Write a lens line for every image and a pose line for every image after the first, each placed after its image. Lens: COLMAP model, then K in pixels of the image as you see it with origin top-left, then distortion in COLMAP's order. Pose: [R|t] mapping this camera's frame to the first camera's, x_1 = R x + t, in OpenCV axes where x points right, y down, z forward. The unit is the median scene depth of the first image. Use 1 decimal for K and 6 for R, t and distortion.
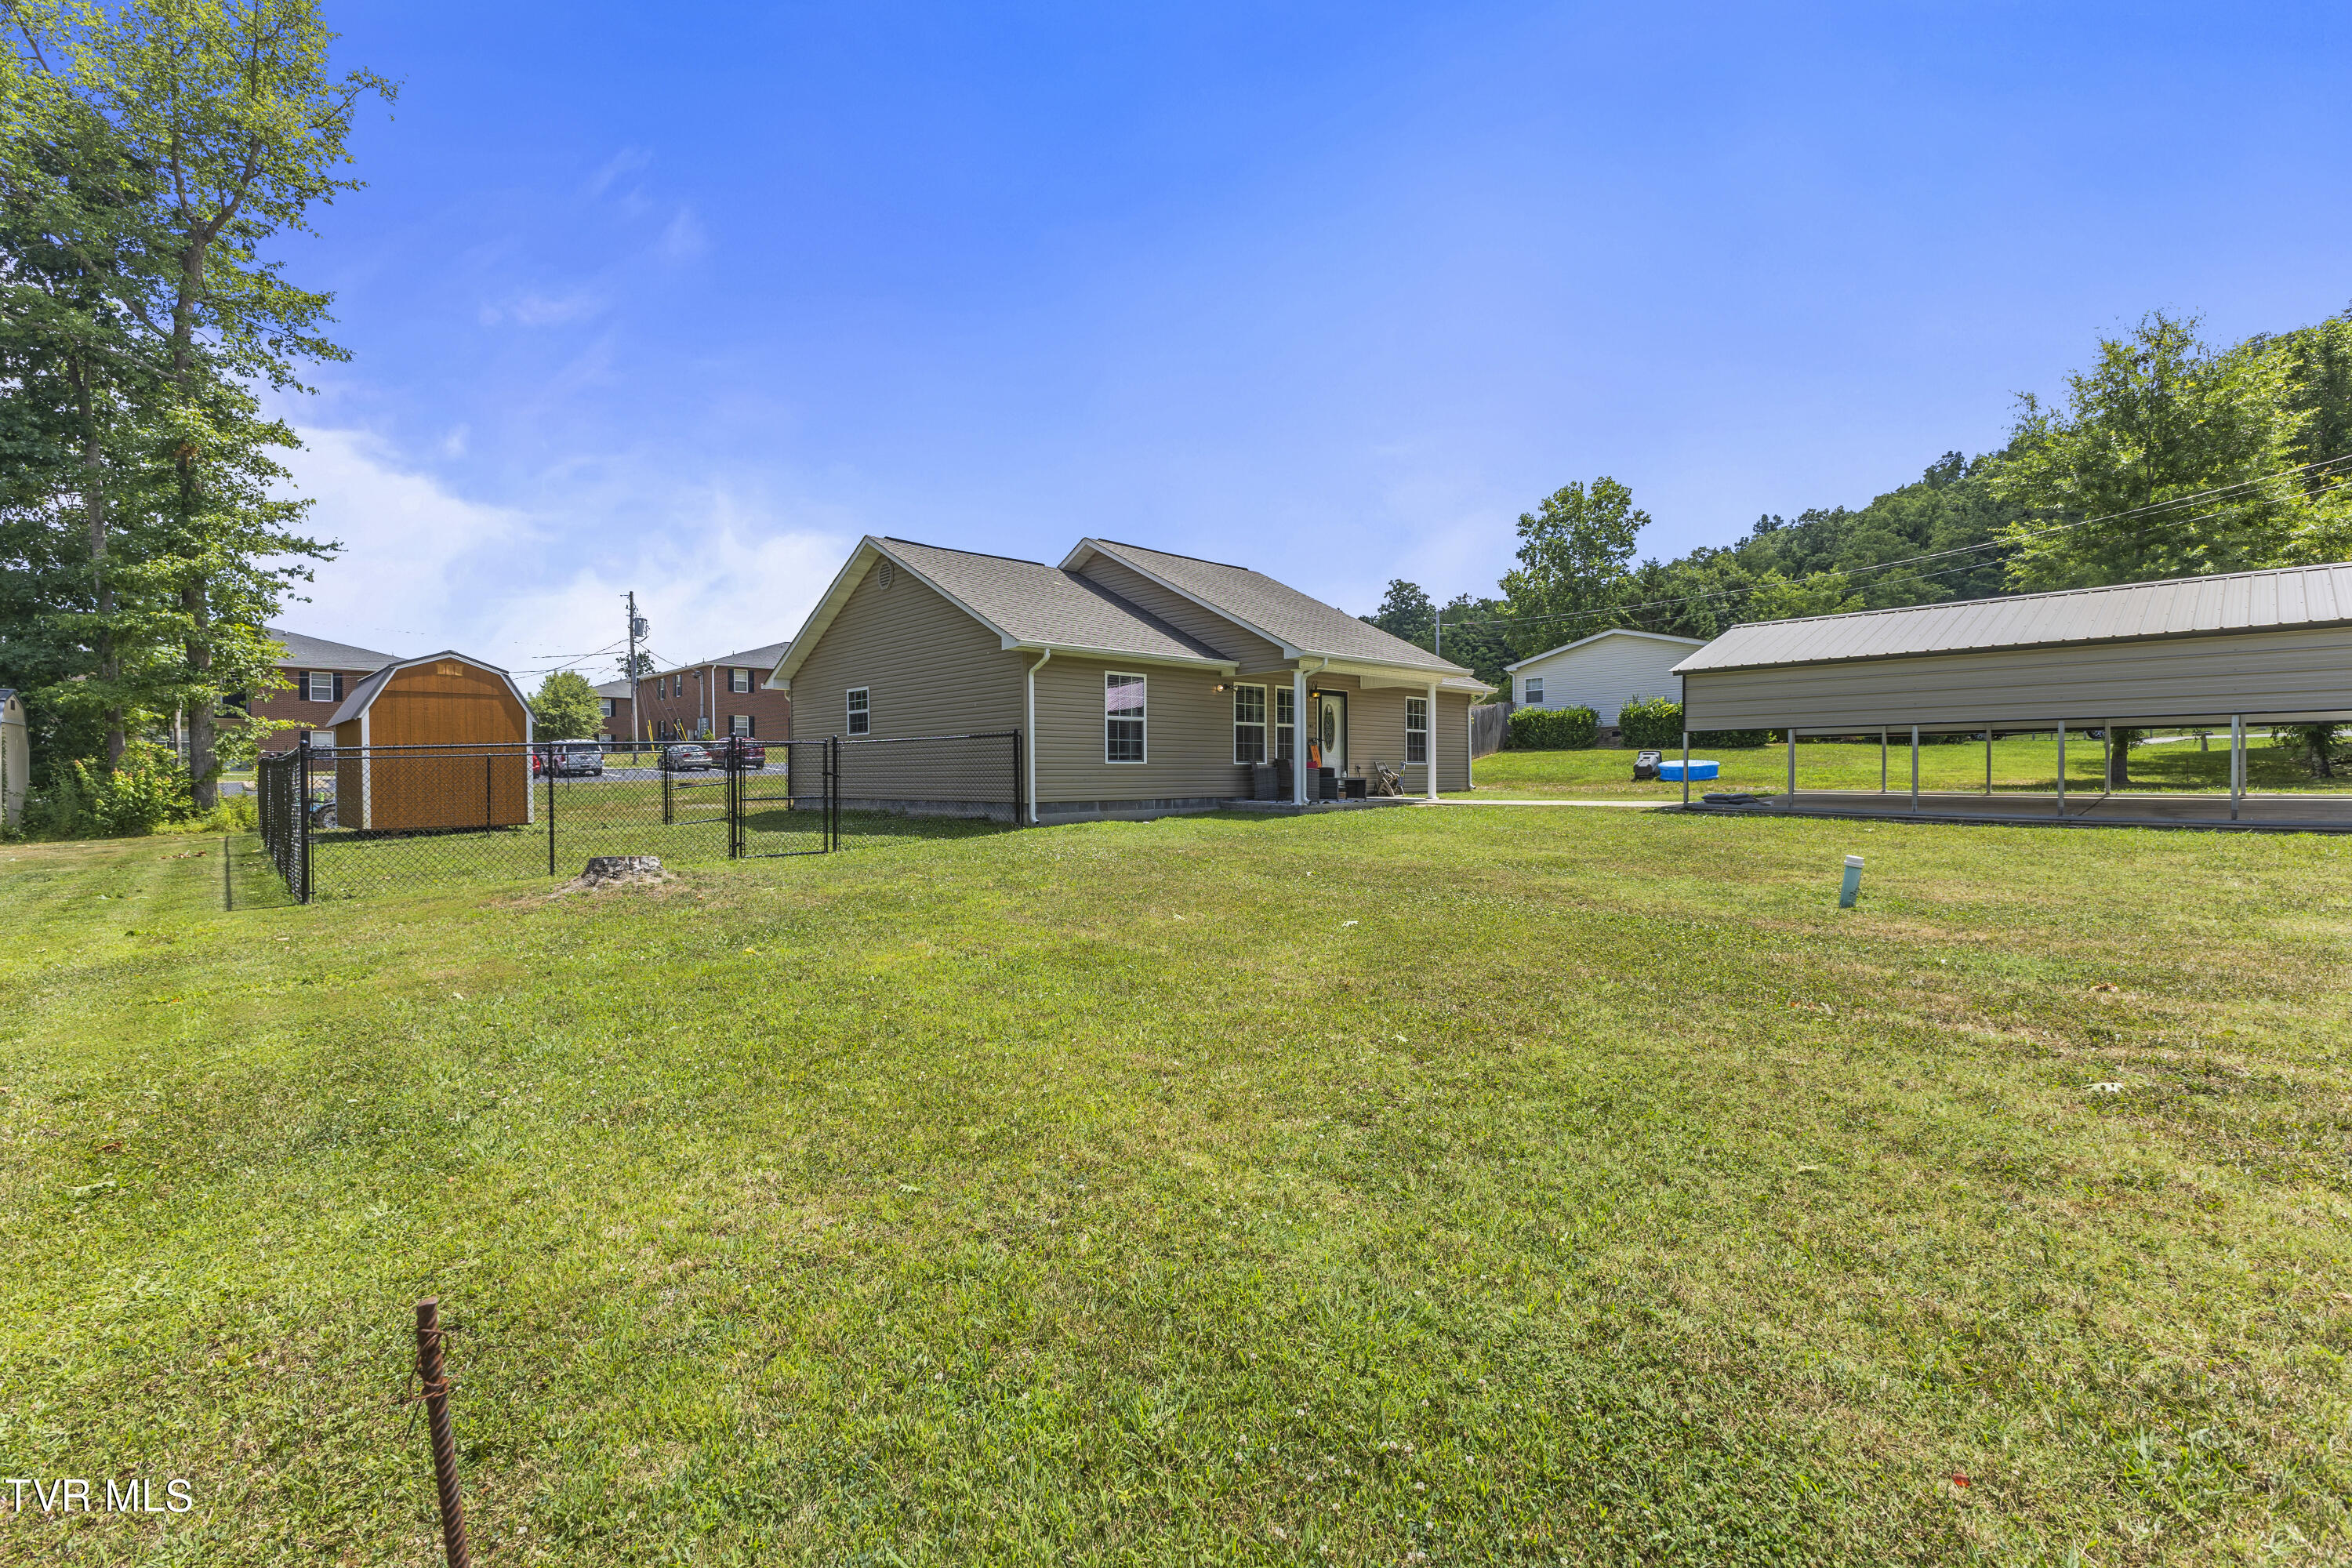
lens RADIAL K [[1011.5, 0, 1175.1], [0, 1011.5, 776.7], [0, 0, 1]] dist [0.011825, -0.000698]
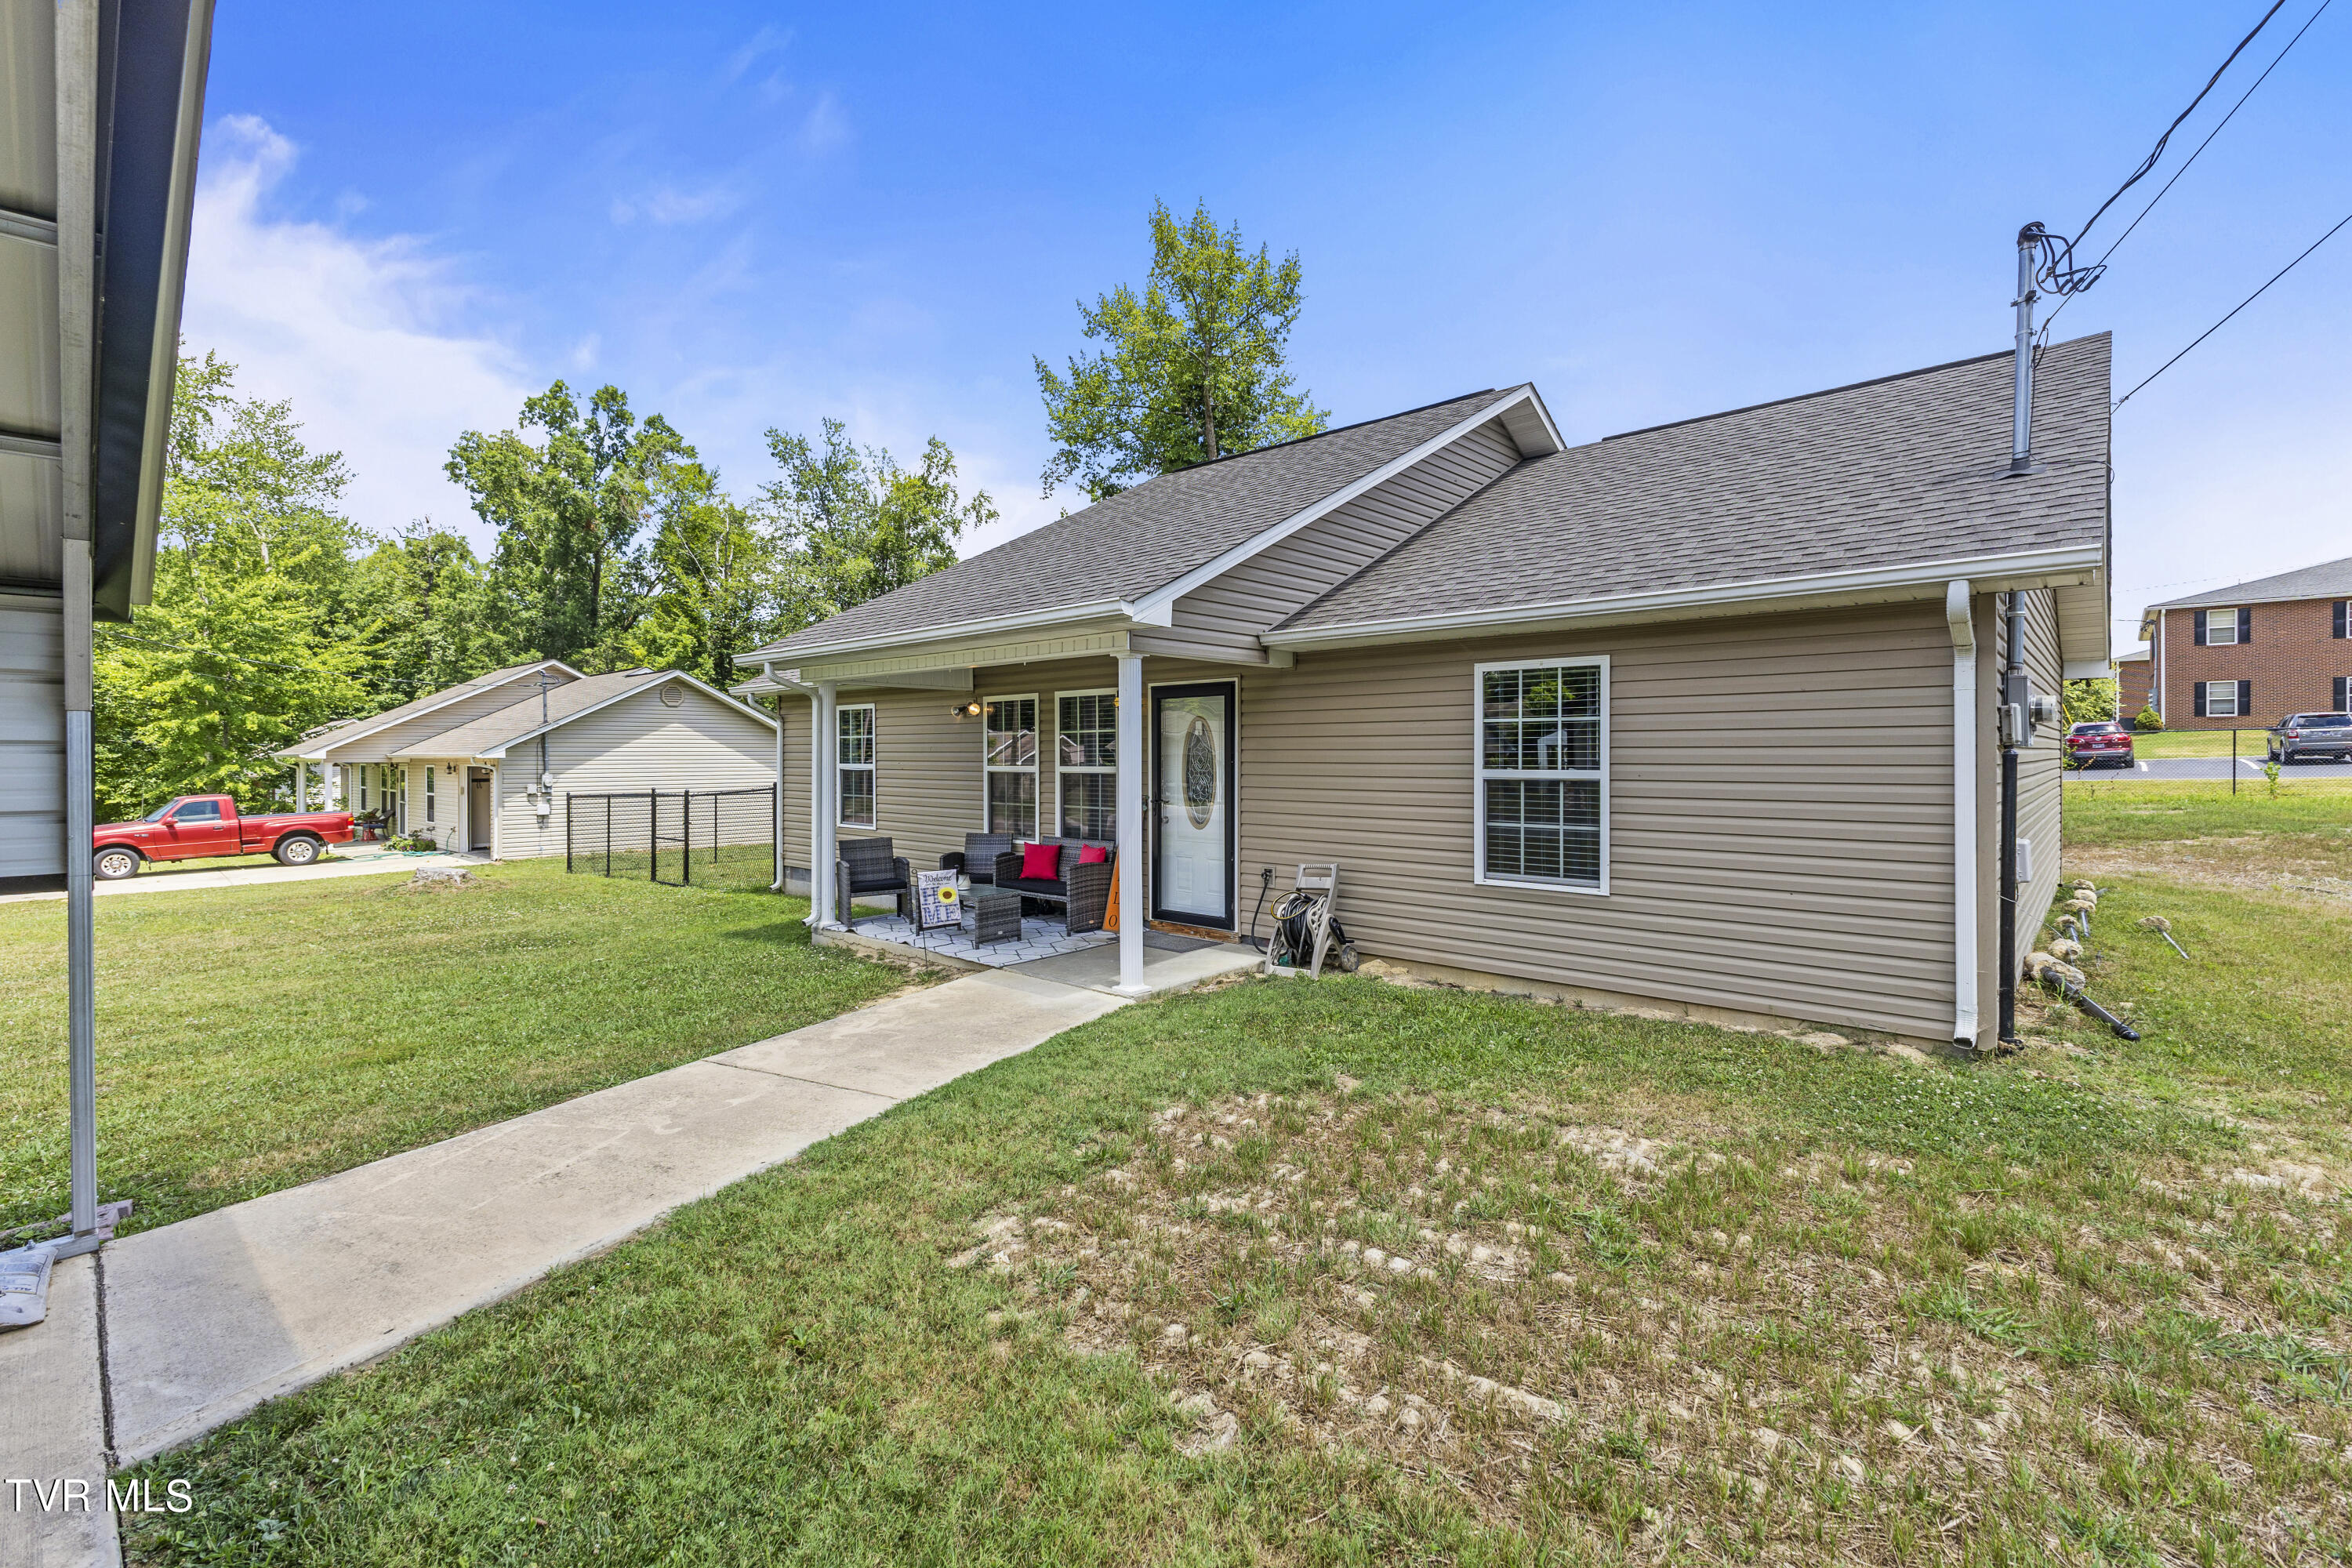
lens RADIAL K [[1023.1, 0, 1175.0], [0, 1023.1, 762.2], [0, 0, 1]] dist [0.002699, -0.000044]
pose [[0.064523, 0.012424, -0.997839, 0.623600], [-0.003253, 0.999920, 0.012240, -0.062221], [0.997911, 0.002456, 0.064558, 1.042553]]
